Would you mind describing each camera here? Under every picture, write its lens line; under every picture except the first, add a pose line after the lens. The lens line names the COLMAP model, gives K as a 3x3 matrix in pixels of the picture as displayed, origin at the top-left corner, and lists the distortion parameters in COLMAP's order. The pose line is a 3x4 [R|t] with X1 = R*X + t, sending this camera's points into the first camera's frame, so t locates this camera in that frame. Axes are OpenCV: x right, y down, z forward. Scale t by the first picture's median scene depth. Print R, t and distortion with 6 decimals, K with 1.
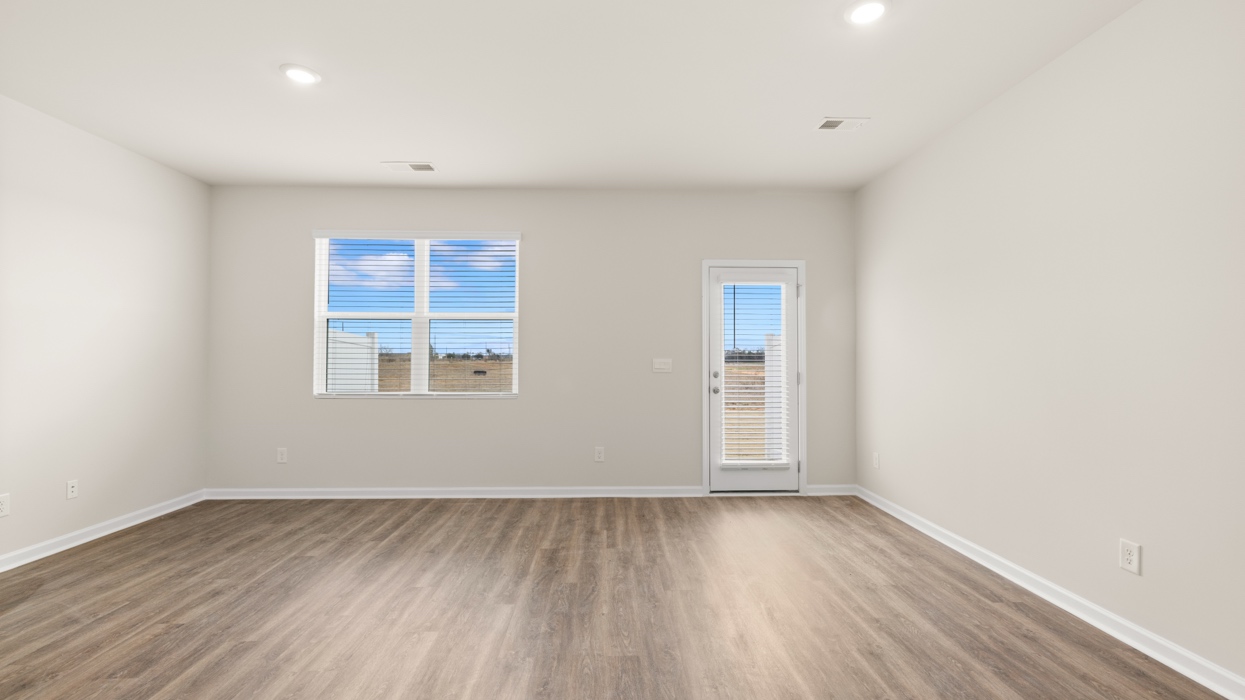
lens RADIAL K [[521.9, 0, 616.5], [0, 521.9, 345.7], [0, 0, 1]] dist [-0.000172, 0.000509]
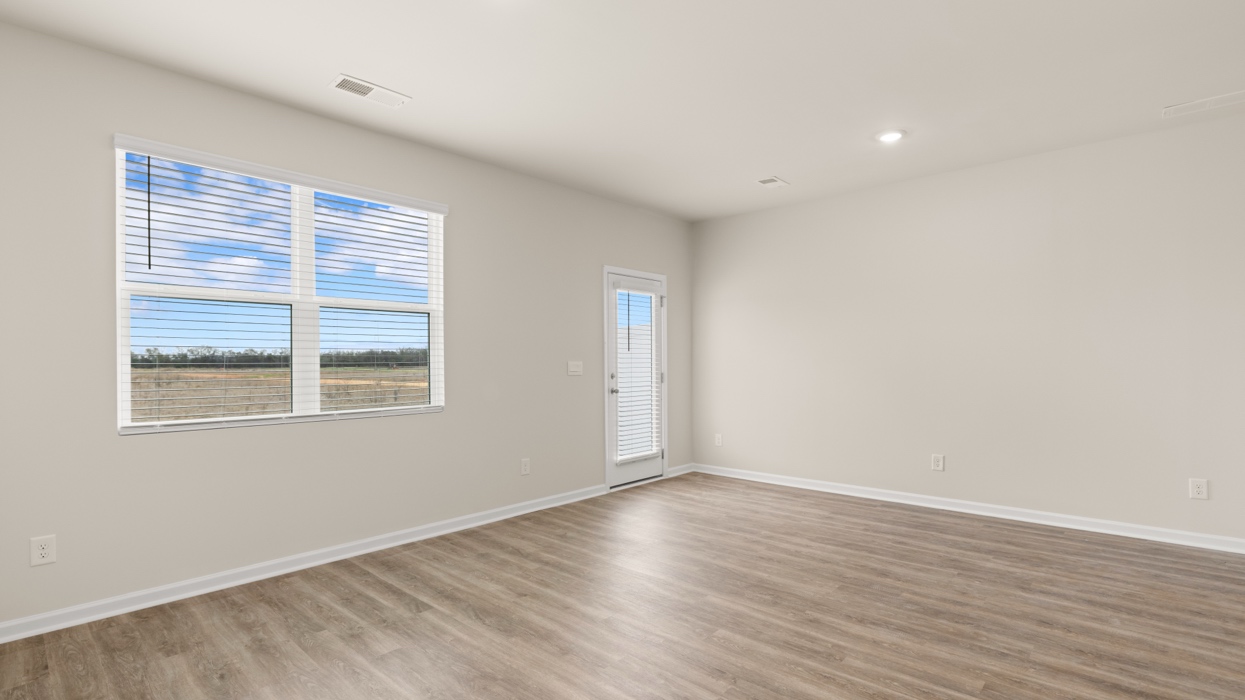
lens RADIAL K [[577.3, 0, 622.1], [0, 577.3, 361.5], [0, 0, 1]] dist [-0.007997, 0.000519]
pose [[0.692842, -0.005412, 0.721069, -0.773619], [-0.011684, 0.999756, 0.018730, 0.004492], [-0.720995, -0.021402, 0.692610, 0.223219]]
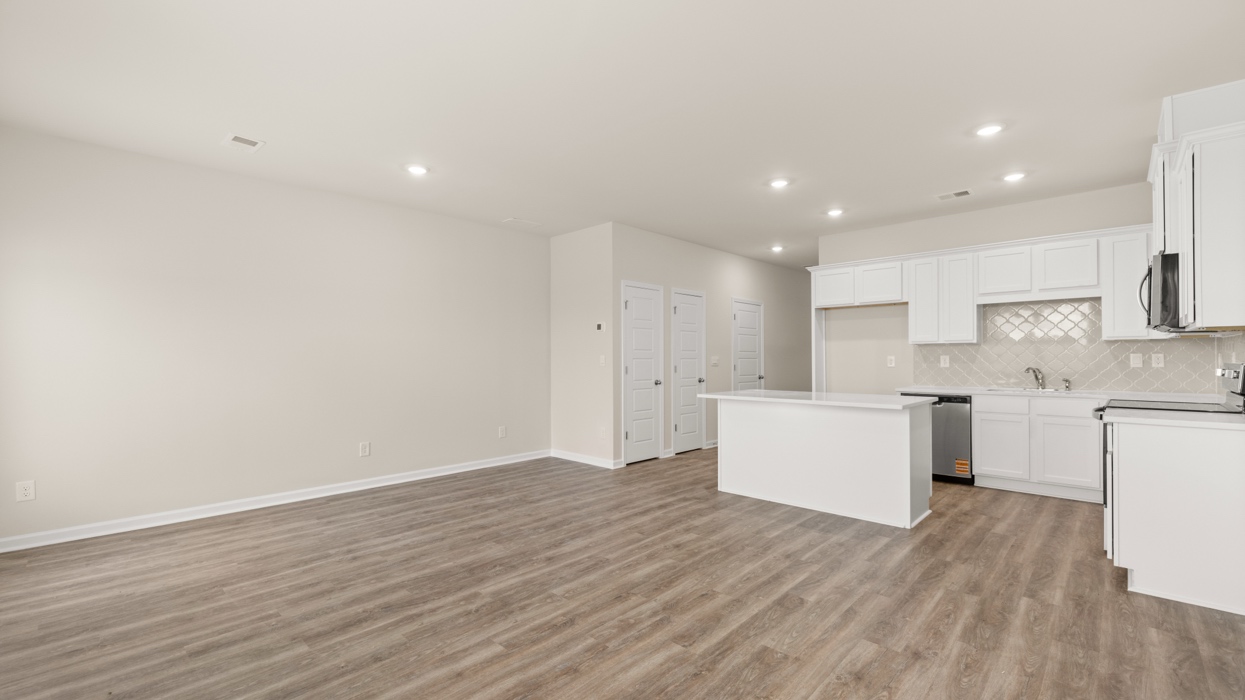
lens RADIAL K [[521.9, 0, 622.2], [0, 521.9, 352.4], [0, 0, 1]] dist [-0.000172, 0.000509]
pose [[-0.706829, 0.011181, 0.707296, -0.778138], [-0.013492, 0.999480, -0.029283, 0.026689], [-0.707256, -0.030241, -0.706310, 1.045742]]
